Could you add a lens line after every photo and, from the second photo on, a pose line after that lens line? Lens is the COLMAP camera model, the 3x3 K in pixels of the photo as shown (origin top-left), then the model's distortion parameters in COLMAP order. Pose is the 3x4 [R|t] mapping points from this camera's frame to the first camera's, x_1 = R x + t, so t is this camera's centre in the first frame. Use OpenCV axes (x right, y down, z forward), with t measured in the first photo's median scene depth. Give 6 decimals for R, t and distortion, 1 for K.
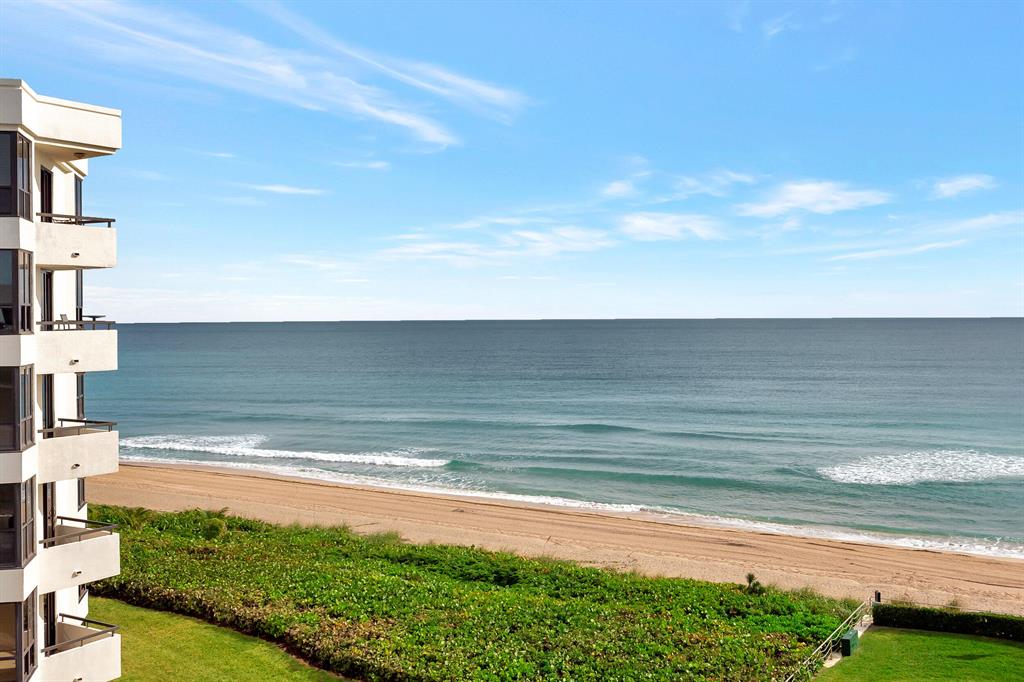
lens RADIAL K [[1012.4, 0, 512.0], [0, 1012.4, 341.0], [0, 0, 1]] dist [-0.001764, 0.009393]
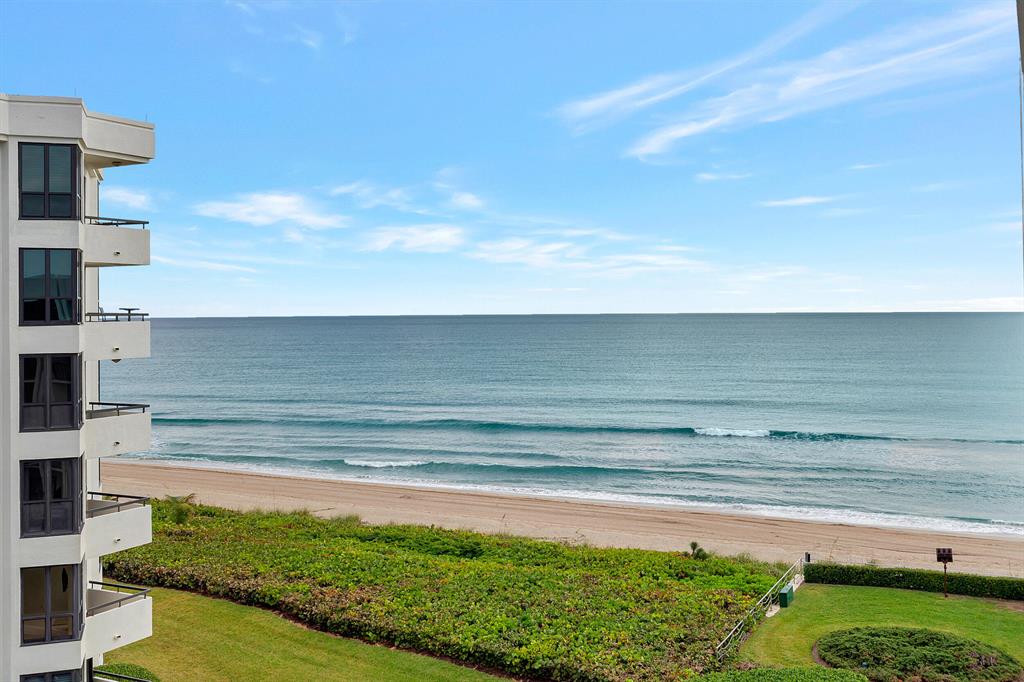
lens RADIAL K [[1012.4, 0, 512.0], [0, 1012.4, 341.0], [0, 0, 1]] dist [-0.001764, 0.009393]
pose [[0.996254, -0.003564, 0.086397, -0.067075], [0.003216, 0.999986, 0.004167, 0.005323], [-0.086411, -0.003873, 0.996252, -0.099884]]
